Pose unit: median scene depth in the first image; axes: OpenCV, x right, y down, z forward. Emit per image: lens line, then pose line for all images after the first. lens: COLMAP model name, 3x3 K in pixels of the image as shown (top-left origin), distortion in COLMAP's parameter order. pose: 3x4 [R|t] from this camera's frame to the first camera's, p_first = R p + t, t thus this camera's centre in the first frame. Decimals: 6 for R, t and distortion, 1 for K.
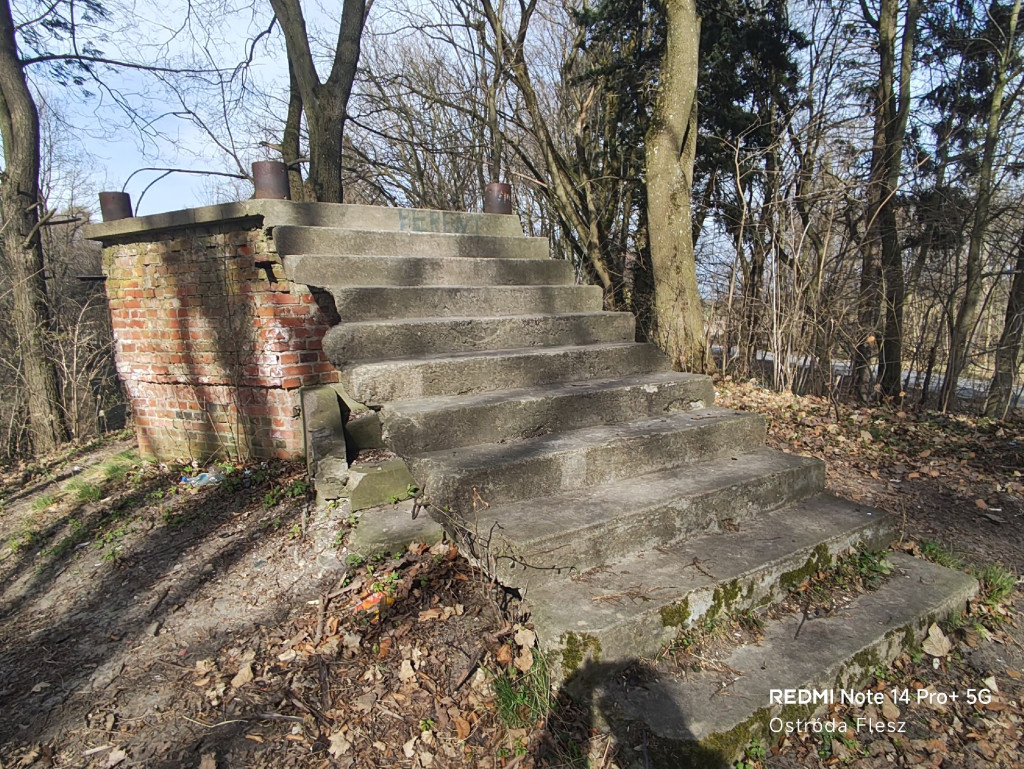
lens RADIAL K [[628.2, 0, 512.0], [0, 628.2, 384.5], [0, 0, 1]] dist [0.002043, -0.001595]
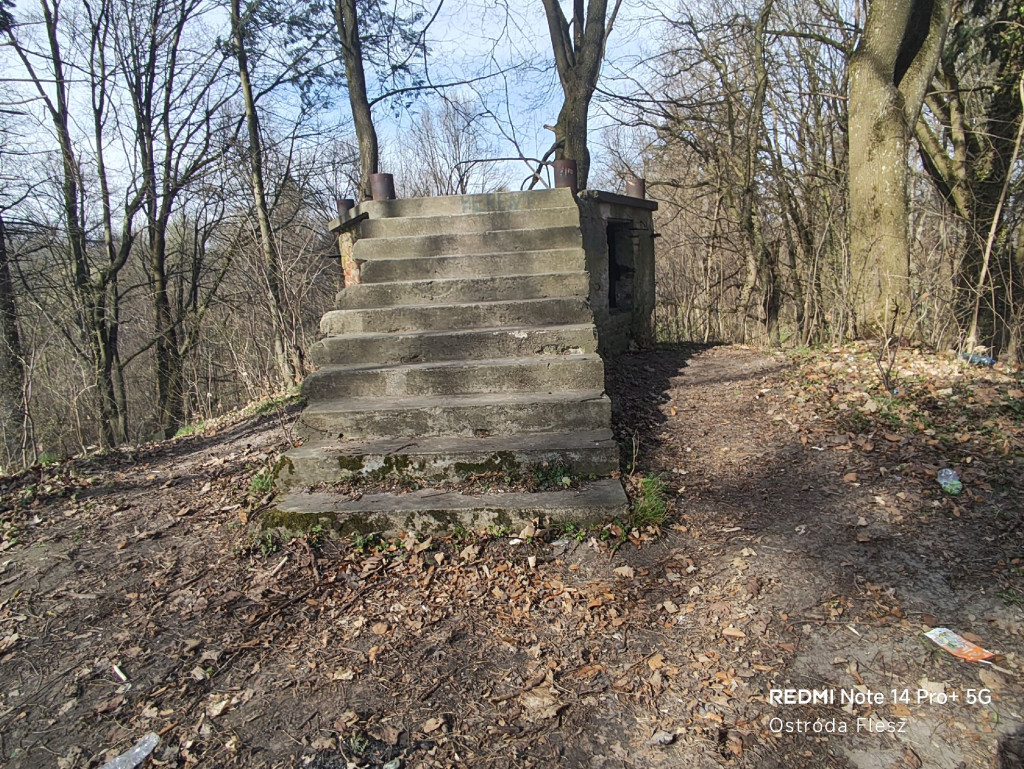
lens RADIAL K [[678.2, 0, 512.0], [0, 678.2, 384.5], [0, 0, 1]] dist [0.004483, -0.008984]
pose [[0.786234, 0.077822, -0.613009, 1.226897], [-0.044538, 0.996595, 0.069395, 0.015098], [0.616322, -0.027258, 0.787023, -0.092406]]
